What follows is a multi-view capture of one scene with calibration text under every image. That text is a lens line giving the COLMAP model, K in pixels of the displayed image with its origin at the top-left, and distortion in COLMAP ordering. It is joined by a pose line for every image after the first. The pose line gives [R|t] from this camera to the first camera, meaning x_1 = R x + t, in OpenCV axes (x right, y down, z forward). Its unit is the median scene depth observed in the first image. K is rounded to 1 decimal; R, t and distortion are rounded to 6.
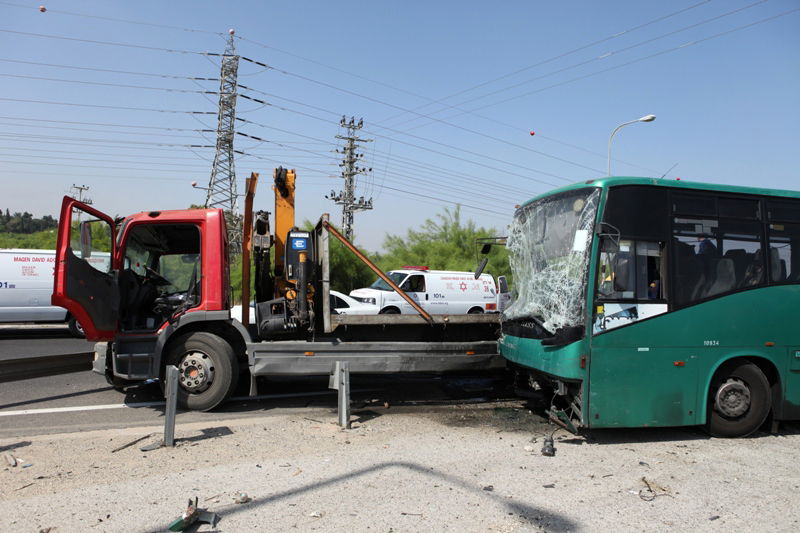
lens RADIAL K [[544.9, 0, 410.1], [0, 544.9, 254.0], [0, 0, 1]] dist [-0.093795, 0.060934]
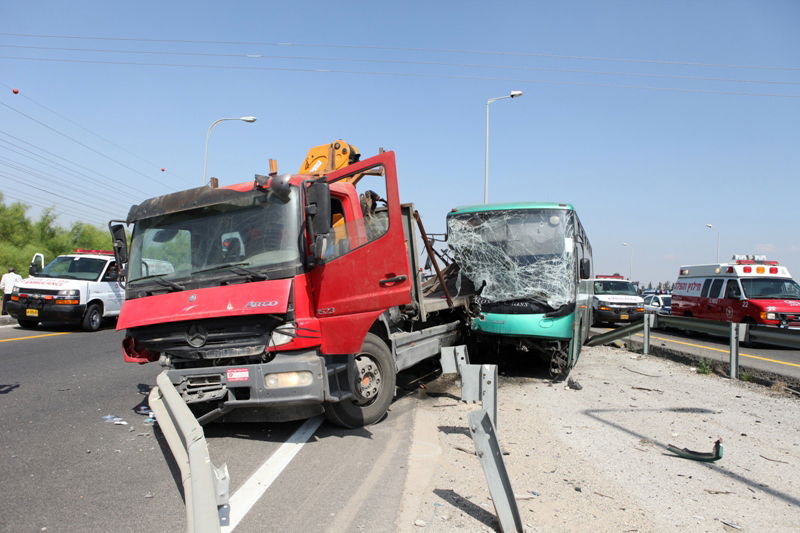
lens RADIAL K [[544.9, 0, 398.8], [0, 544.9, 264.0], [0, 0, 1]] dist [-0.093795, 0.060934]
pose [[0.582647, 0.016689, 0.812554, -0.932078], [-0.048591, 0.998716, 0.014330, 0.023173], [-0.811272, -0.047832, 0.582710, 0.414258]]
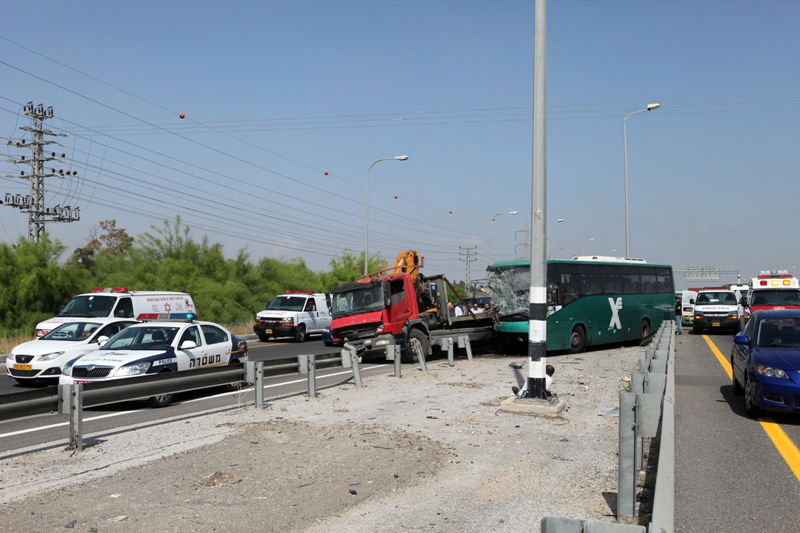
lens RADIAL K [[771.2, 0, 404.3], [0, 771.2, 265.0], [0, 0, 1]] dist [-0.055493, 0.000000]
pose [[0.808115, -0.018551, 0.588732, -2.088536], [0.011440, 0.999810, 0.015801, -0.157075], [-0.588913, -0.006034, 0.808174, -1.446179]]
